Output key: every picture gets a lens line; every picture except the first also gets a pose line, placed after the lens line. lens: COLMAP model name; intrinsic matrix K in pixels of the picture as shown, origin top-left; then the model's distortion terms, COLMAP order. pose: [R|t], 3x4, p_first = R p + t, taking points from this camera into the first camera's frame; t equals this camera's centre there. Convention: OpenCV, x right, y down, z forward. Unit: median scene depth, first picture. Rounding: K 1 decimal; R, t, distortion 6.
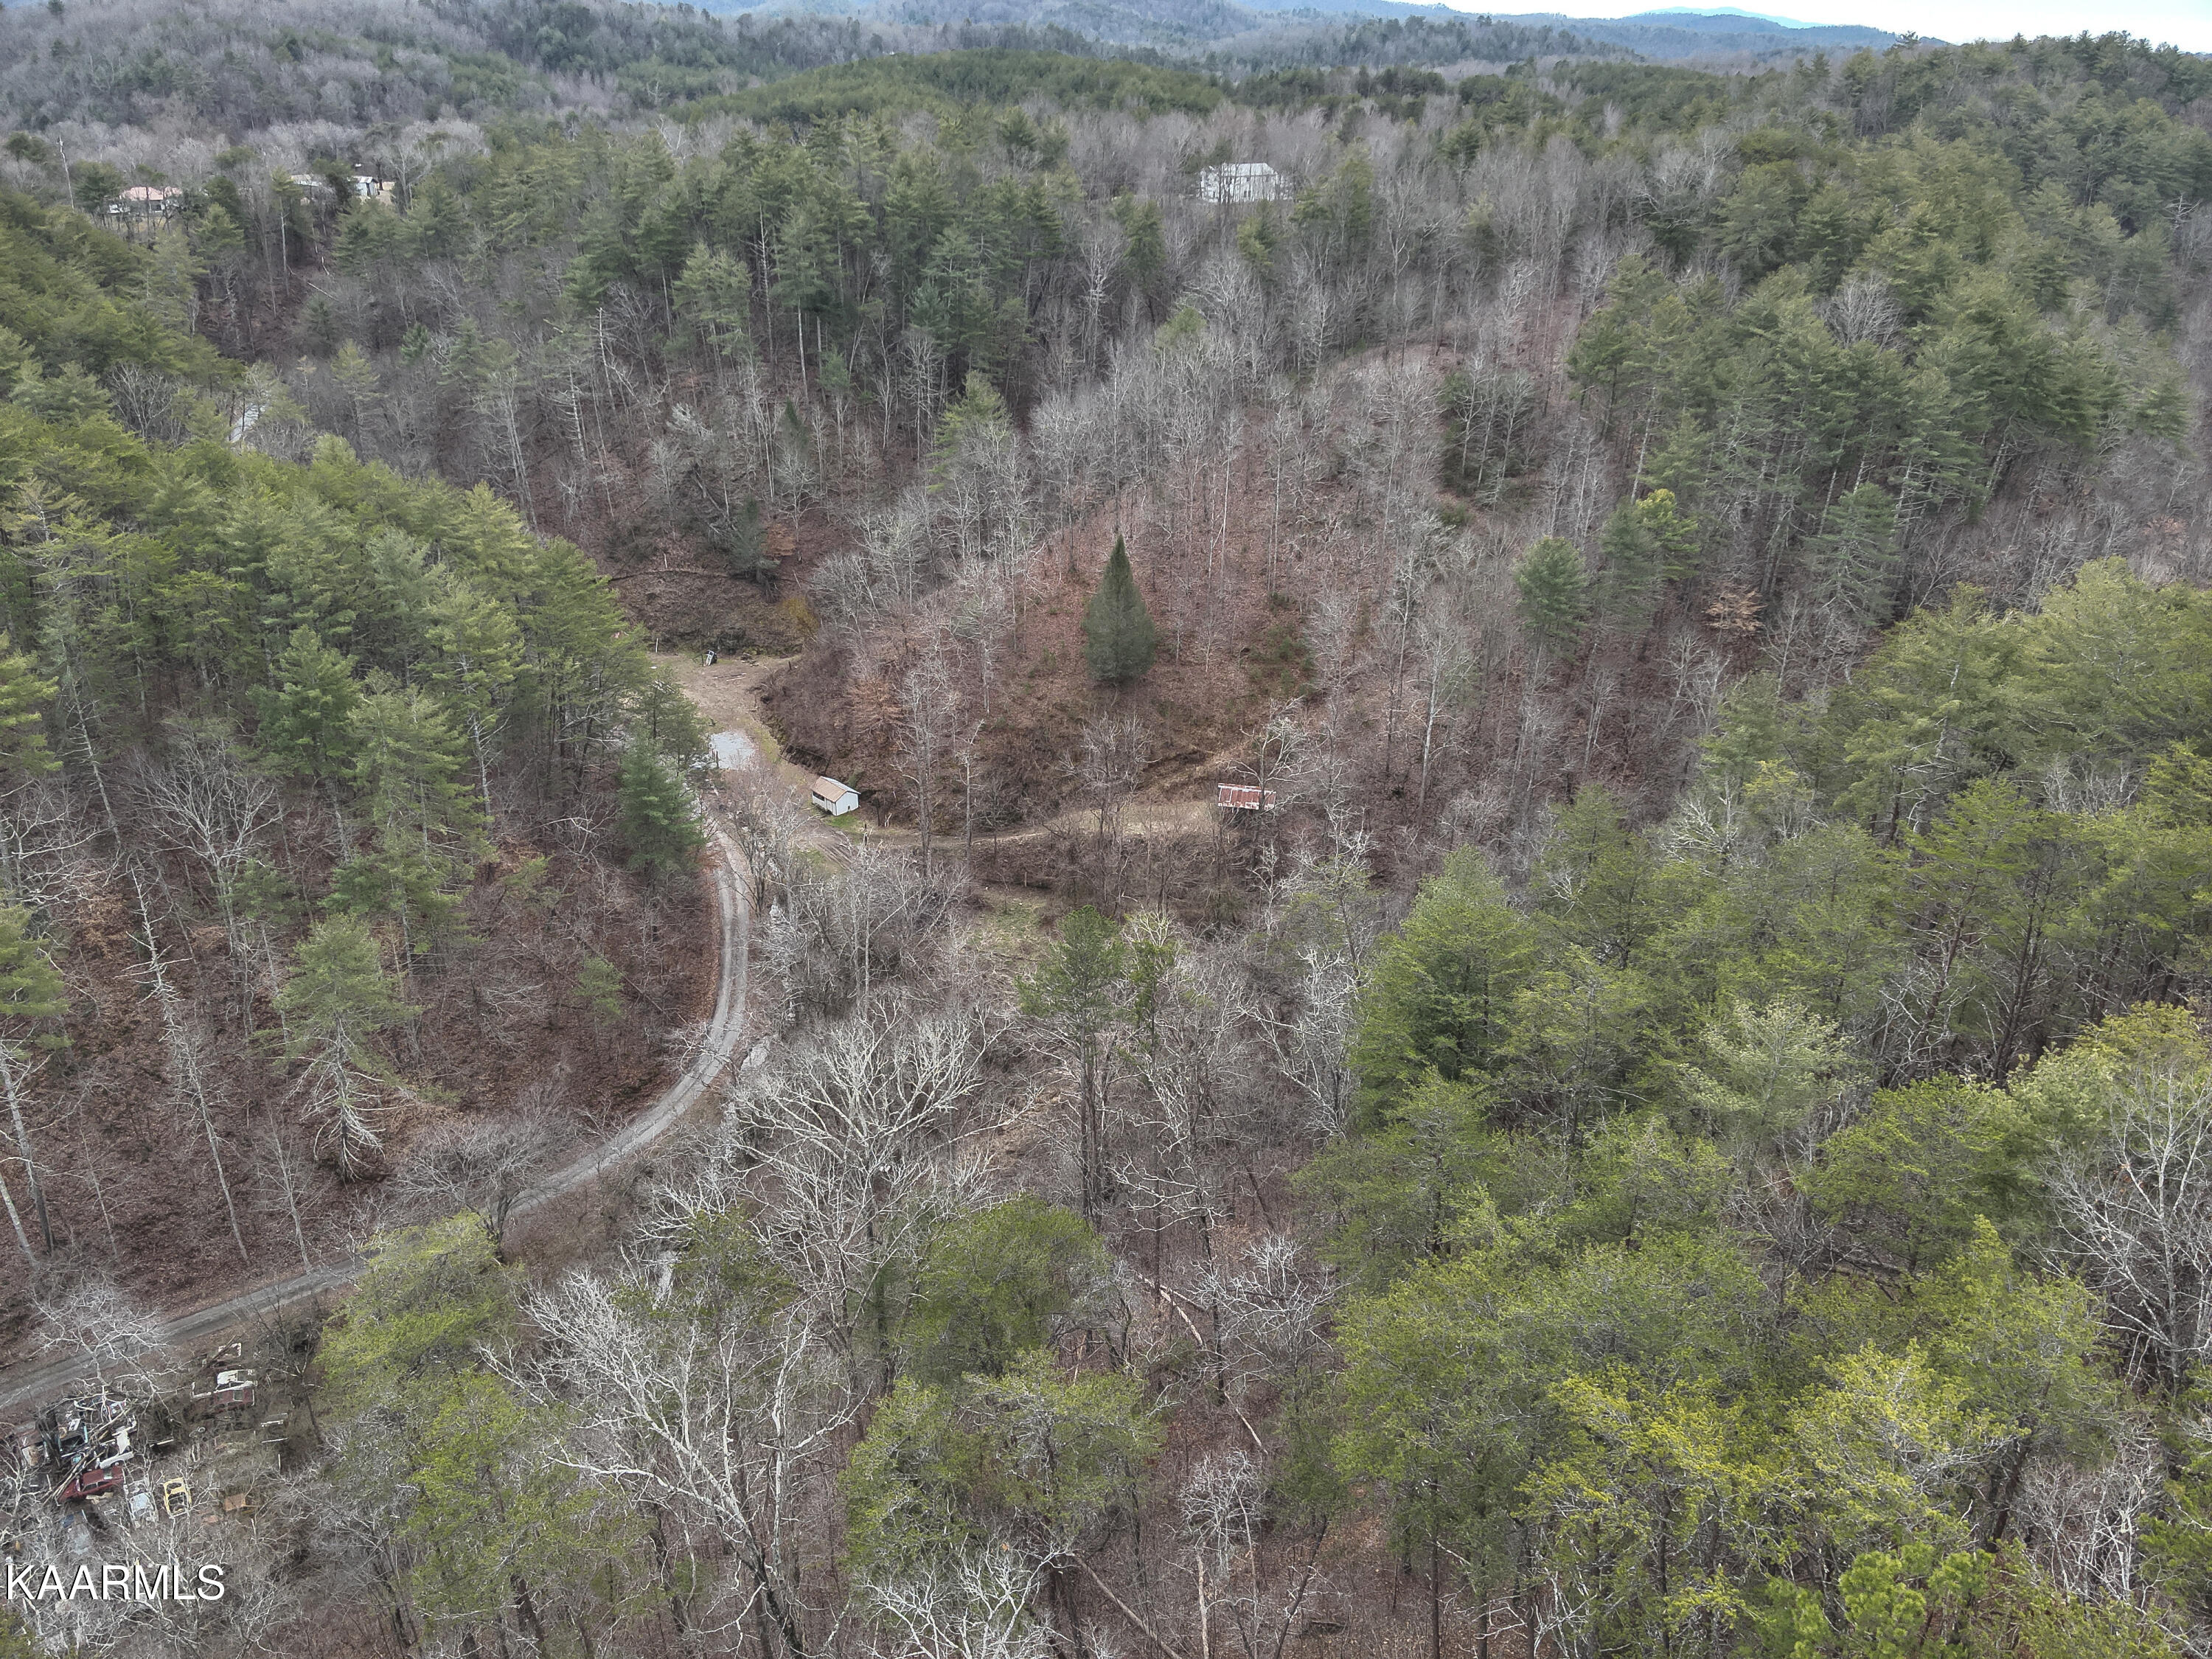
lens RADIAL K [[1614.5, 0, 1095.4], [0, 1614.5, 845.2], [0, 0, 1]] dist [0.092648, -0.175460]
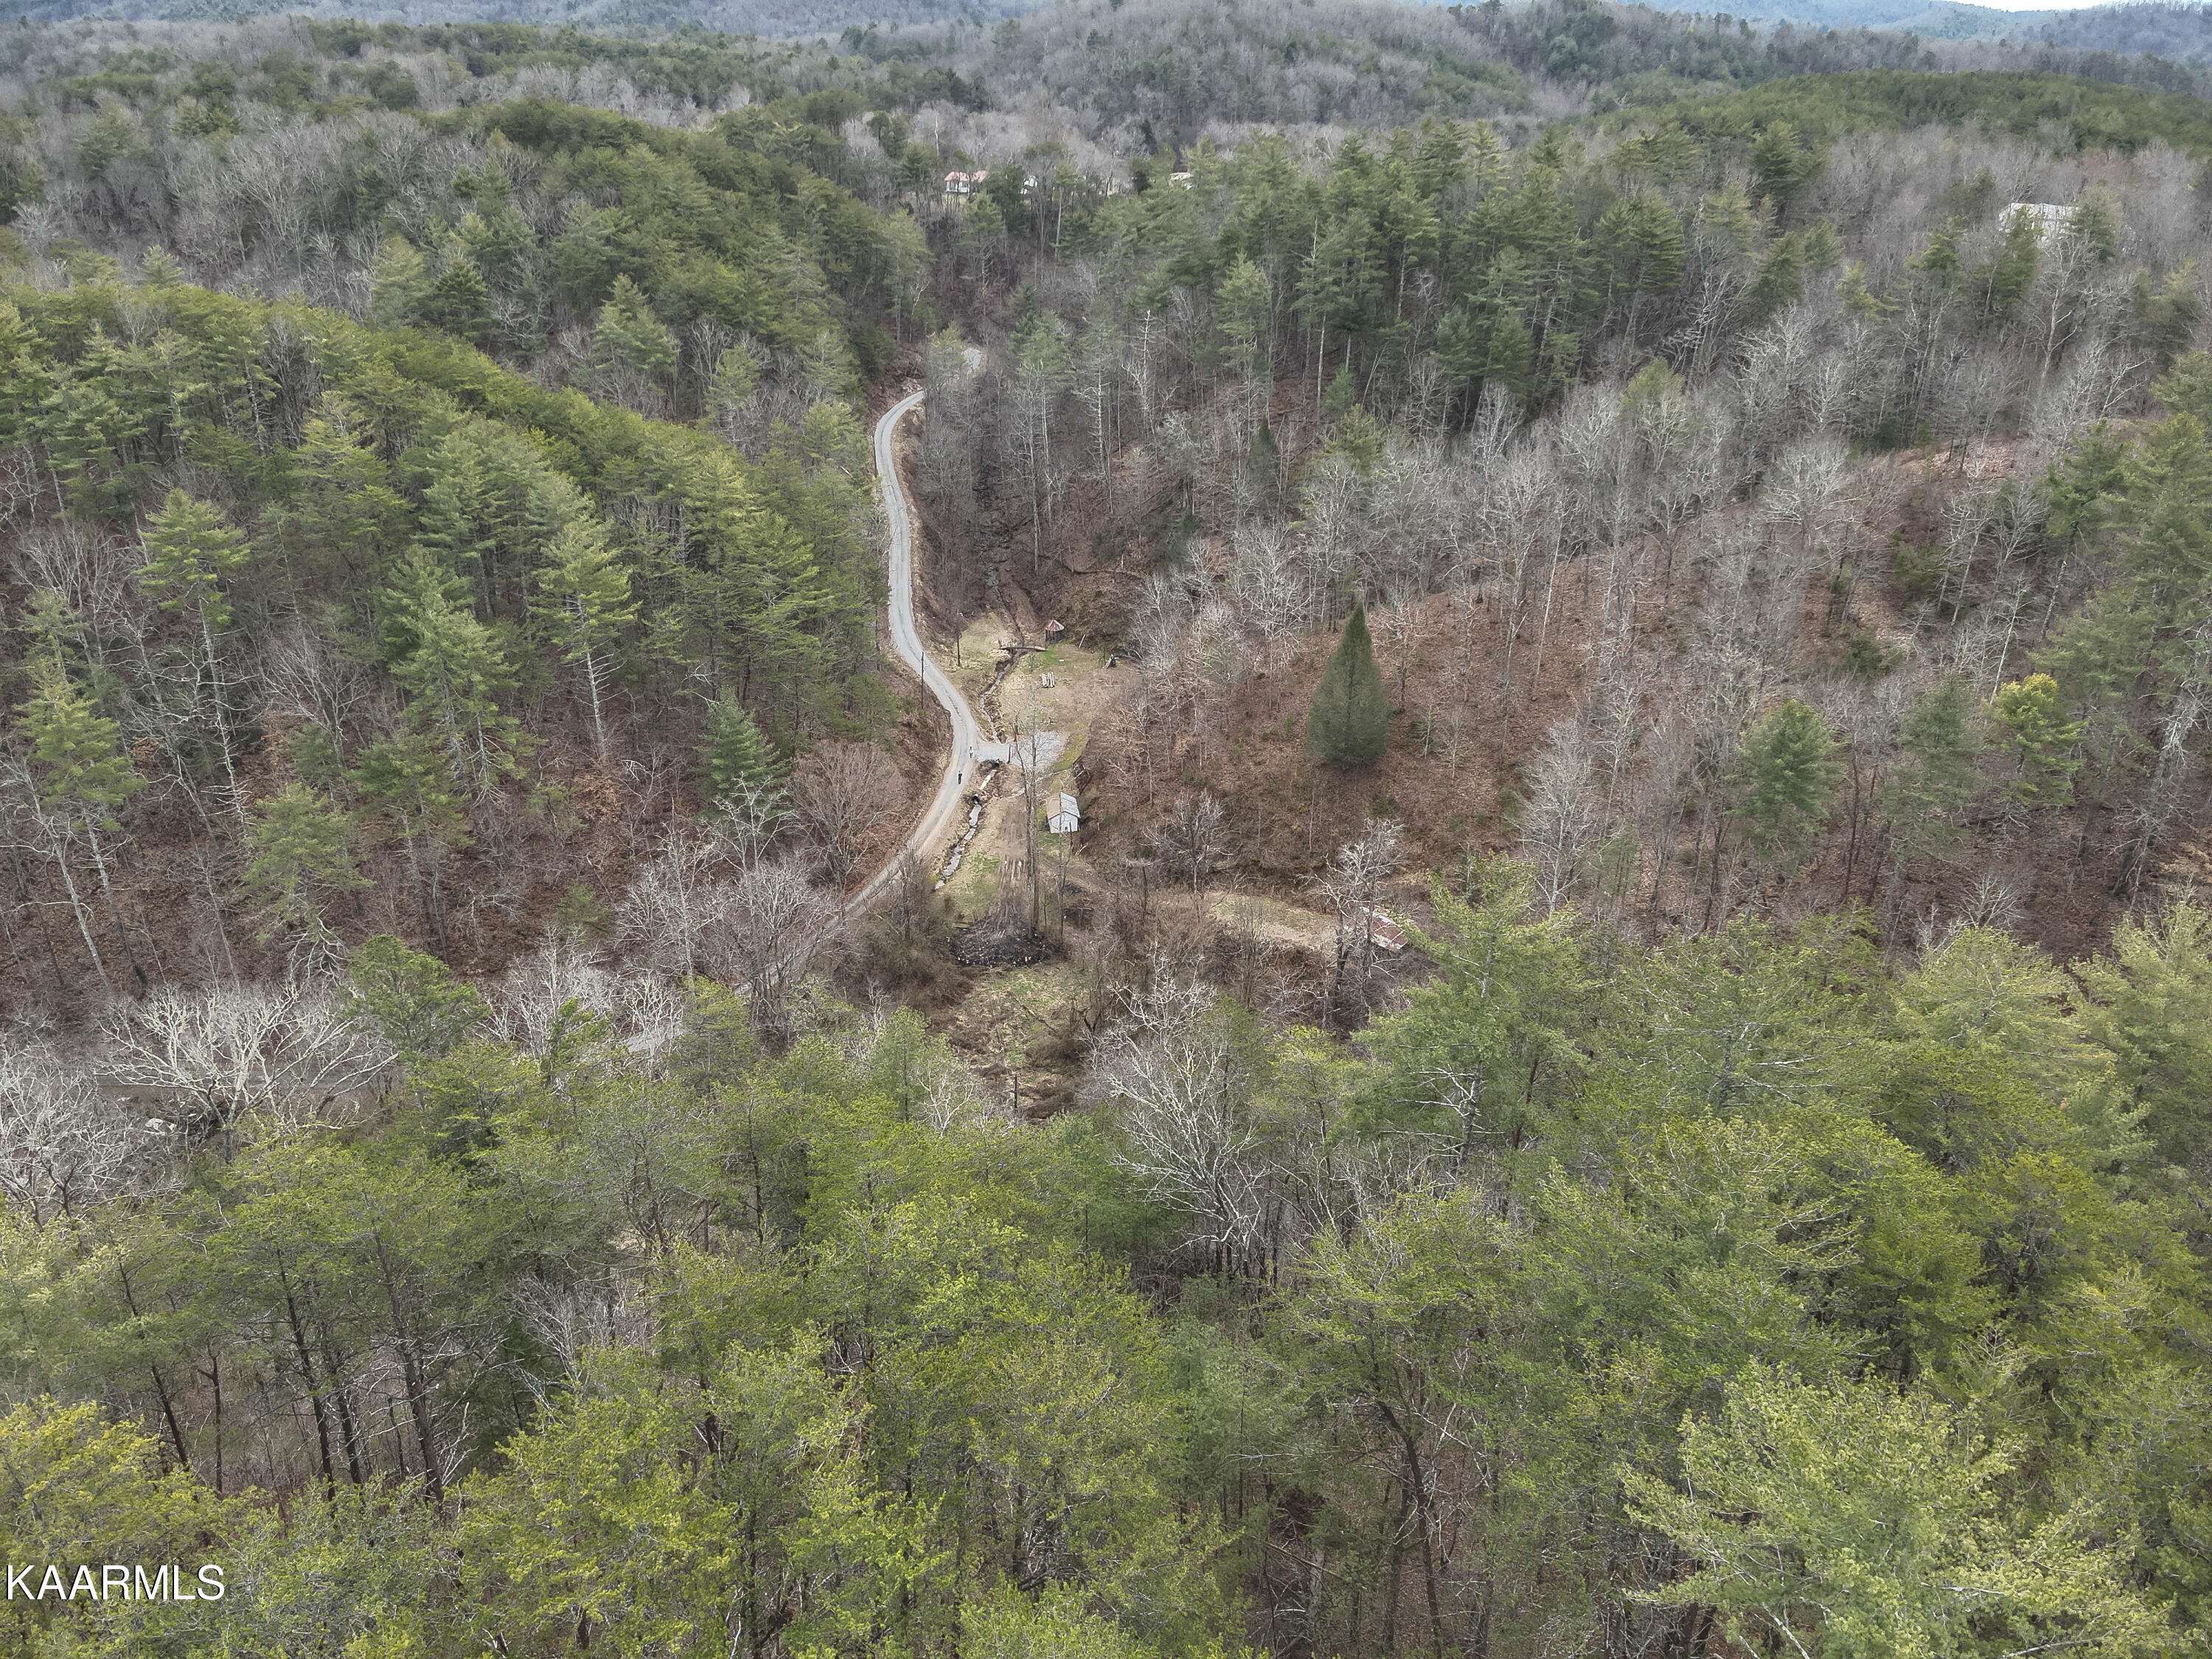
lens RADIAL K [[1611.0, 0, 1097.3], [0, 1611.0, 847.2], [0, 0, 1]] dist [0.136455, -0.242963]
pose [[0.812438, 0.252233, -0.525665, 0.310433], [-0.255698, 0.964393, 0.067558, -0.069132], [0.523988, 0.079524, 0.848005, 0.151131]]
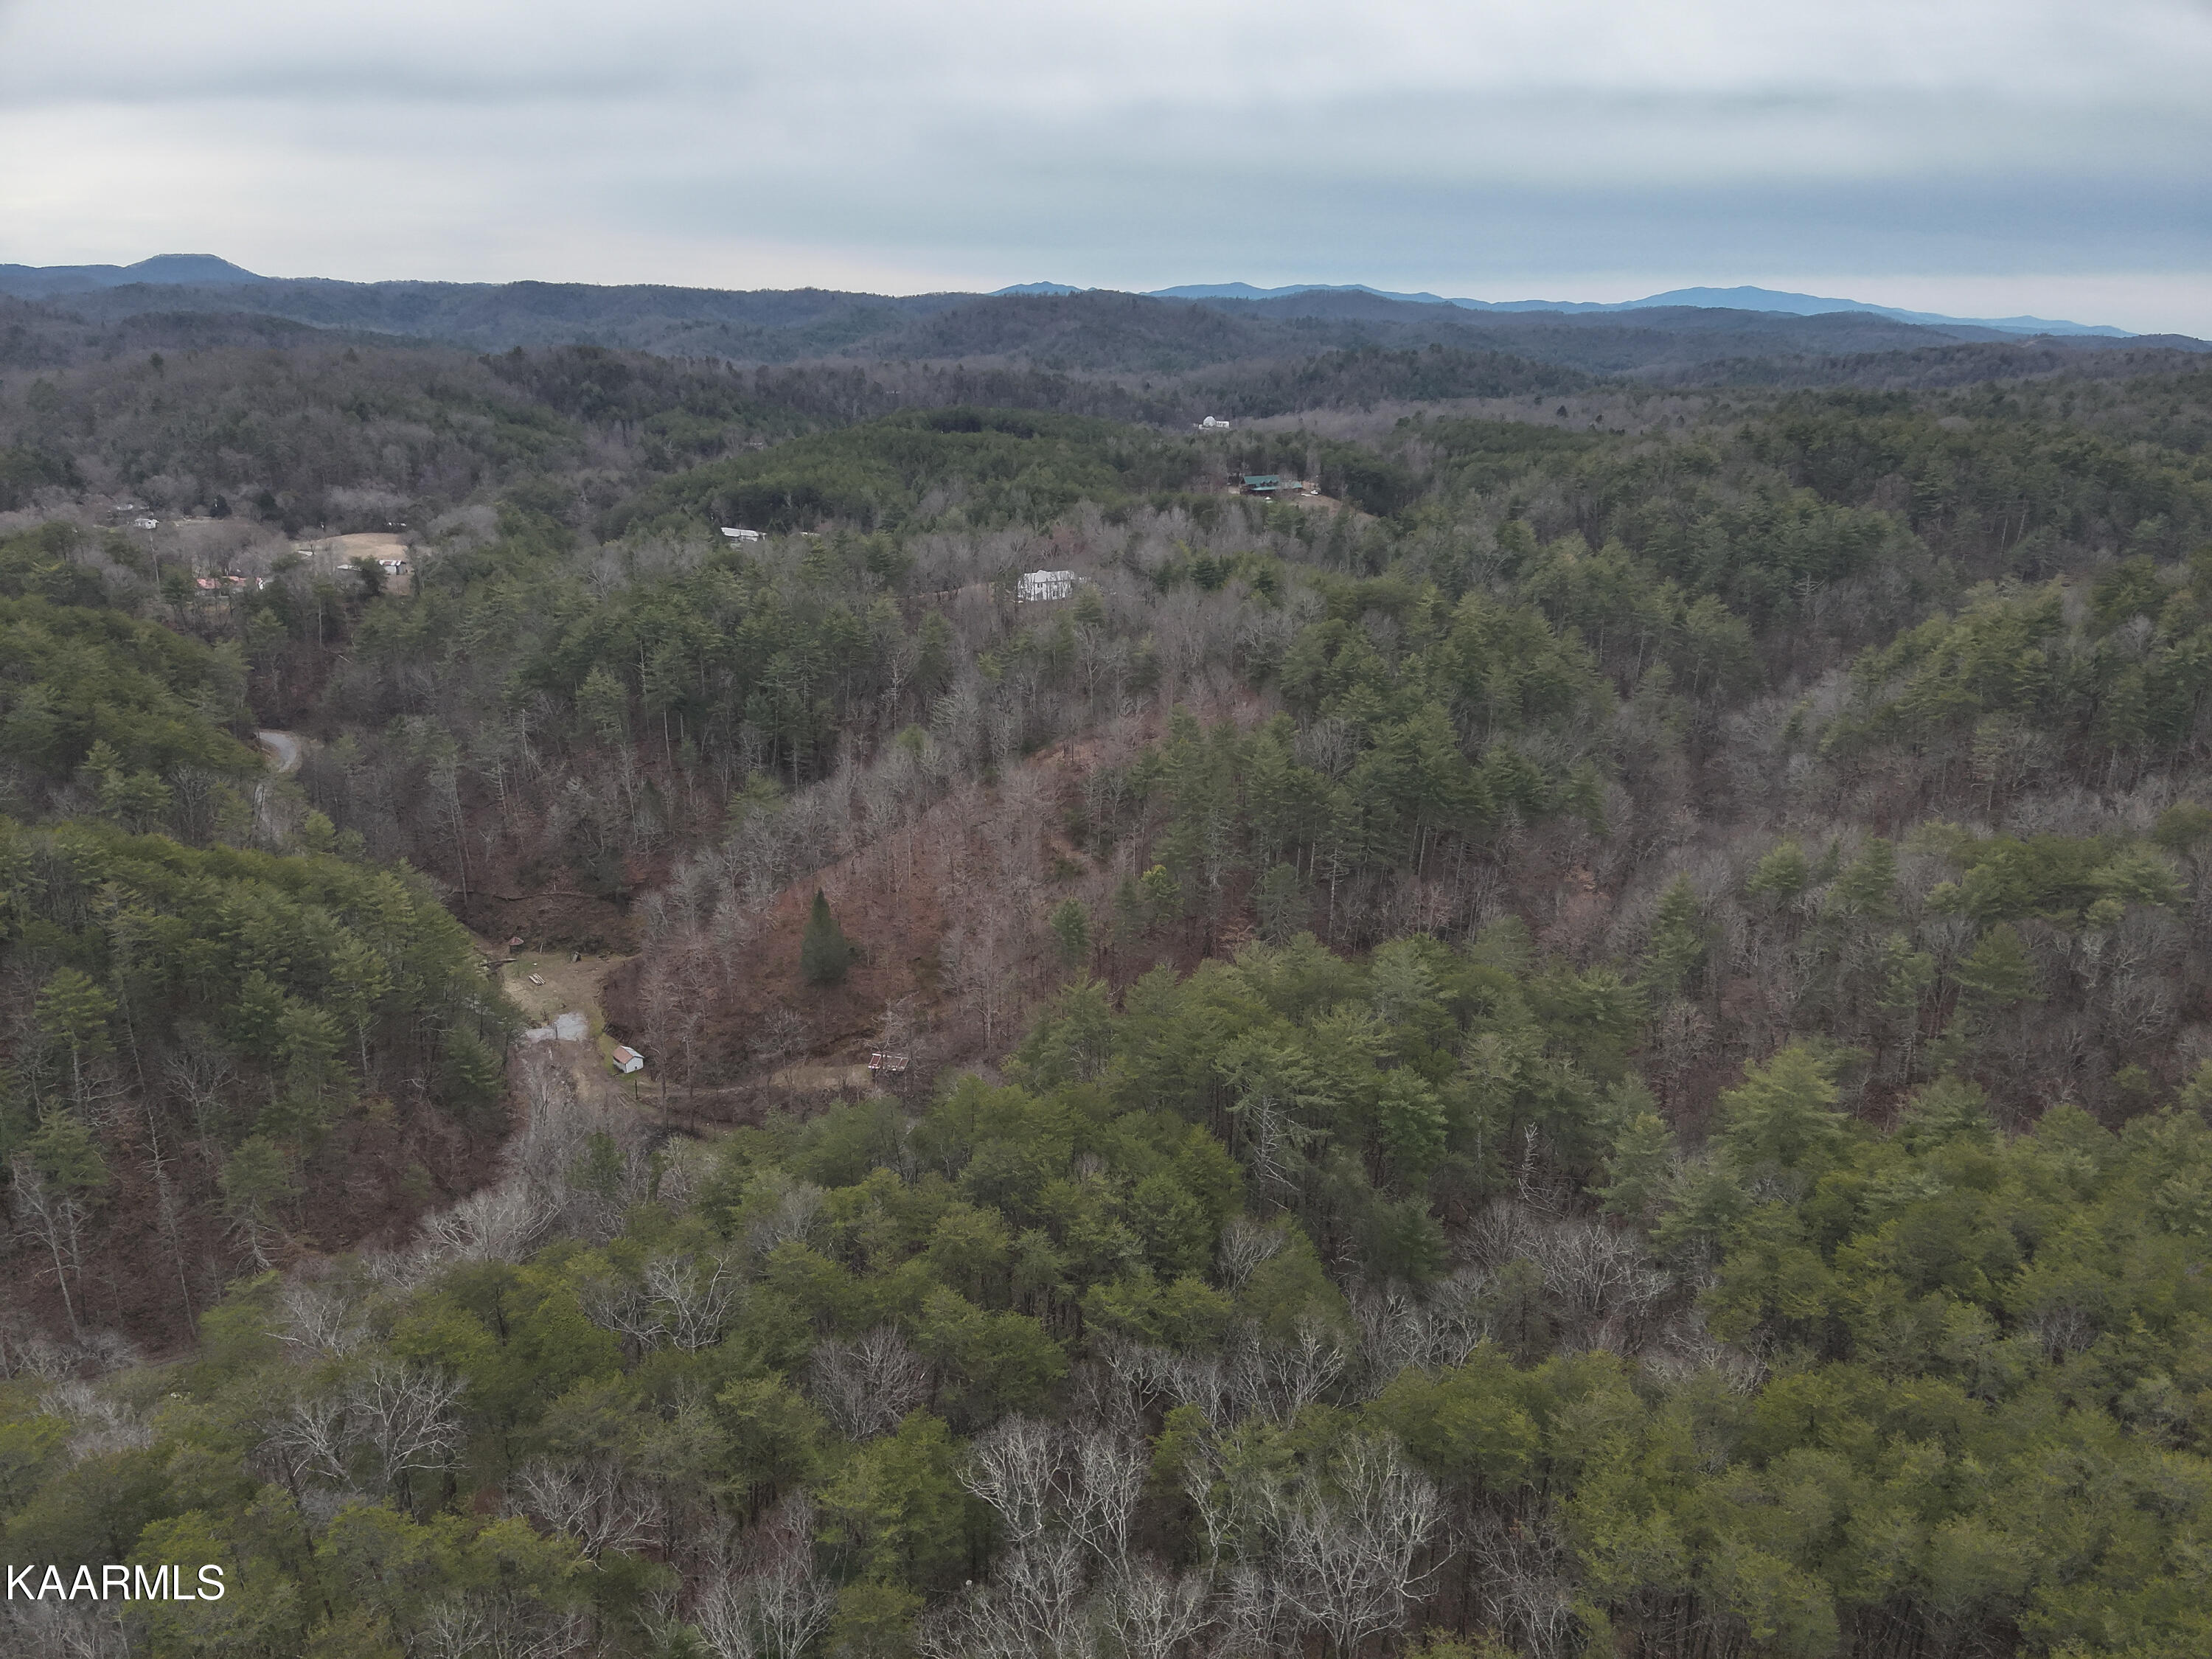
lens RADIAL K [[1611.0, 0, 1097.3], [0, 1611.0, 847.2], [0, 0, 1]] dist [0.136455, -0.242963]
pose [[0.999498, 0.005344, -0.031213, 0.256651], [-0.009794, 0.989502, -0.144189, -0.009627], [0.030114, 0.144423, 0.989058, -0.401492]]
